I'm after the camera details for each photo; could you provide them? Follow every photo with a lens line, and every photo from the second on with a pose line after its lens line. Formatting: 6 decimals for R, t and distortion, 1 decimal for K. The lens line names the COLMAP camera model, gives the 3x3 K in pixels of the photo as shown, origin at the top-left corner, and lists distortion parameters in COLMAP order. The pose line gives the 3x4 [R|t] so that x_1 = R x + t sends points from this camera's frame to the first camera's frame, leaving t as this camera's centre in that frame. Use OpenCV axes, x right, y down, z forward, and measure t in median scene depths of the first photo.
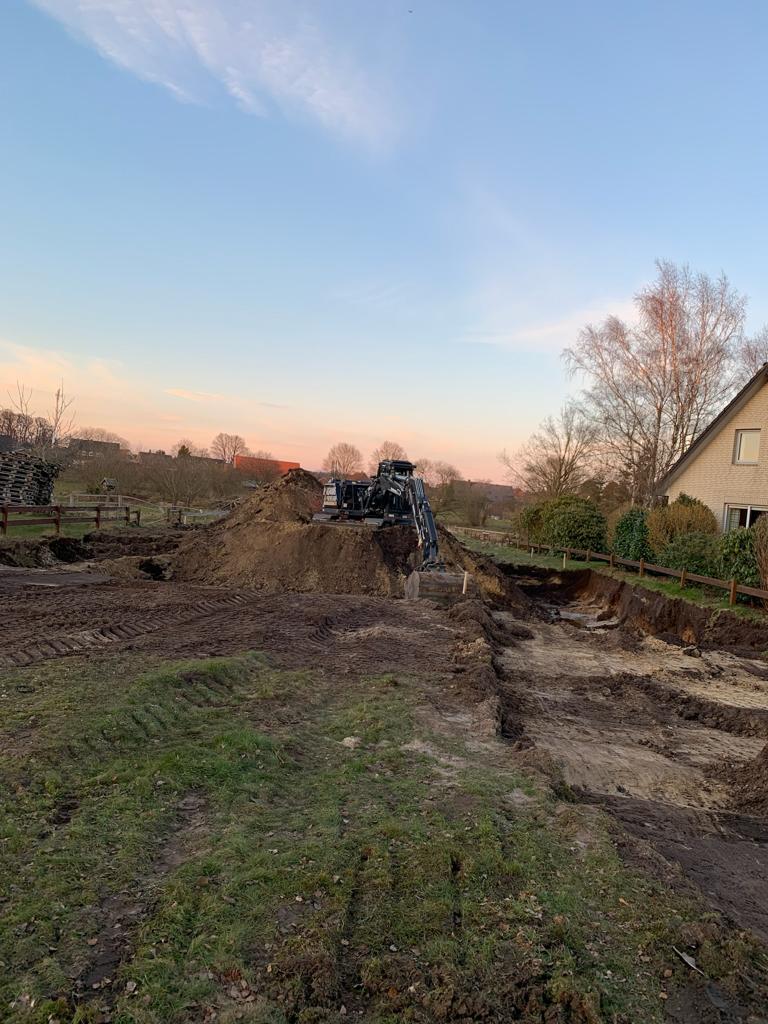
lens RADIAL K [[770.8, 0, 384.0], [0, 770.8, 512.0], [0, 0, 1]] dist [0.072813, -0.060883]
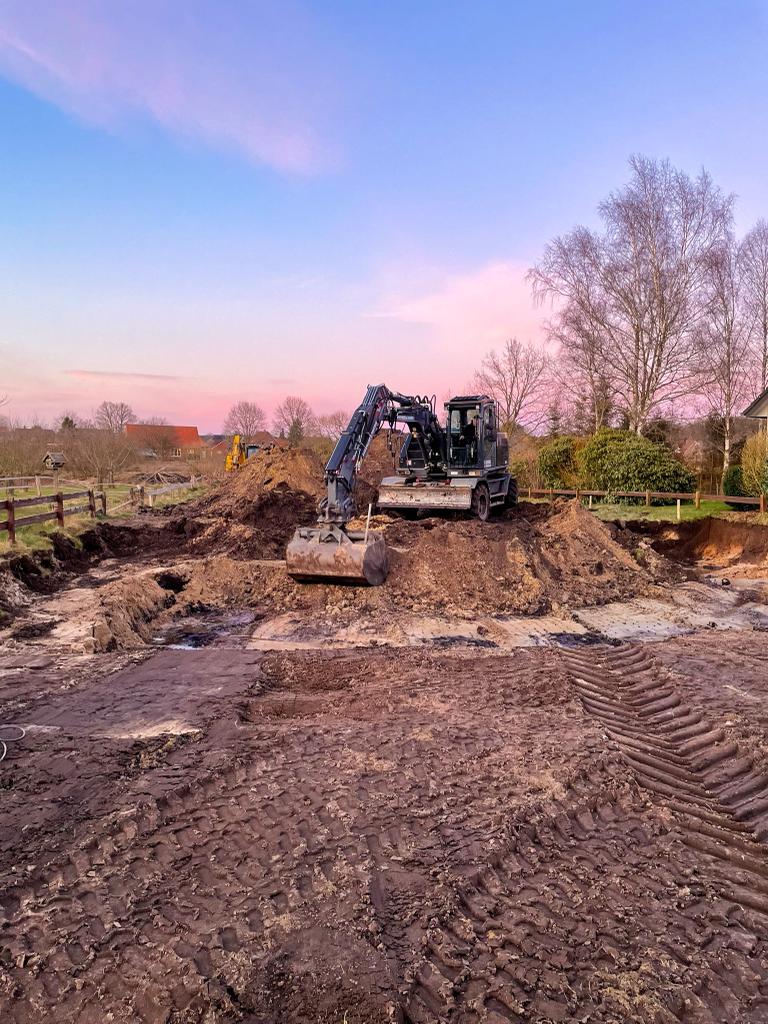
lens RADIAL K [[770.8, 0, 384.0], [0, 770.8, 512.0], [0, 0, 1]] dist [0.072813, -0.060883]
pose [[0.987300, -0.094046, 0.128041, -0.075824], [0.086341, 0.994178, 0.064465, -0.004686], [-0.133359, -0.052591, 0.989671, 0.129565]]
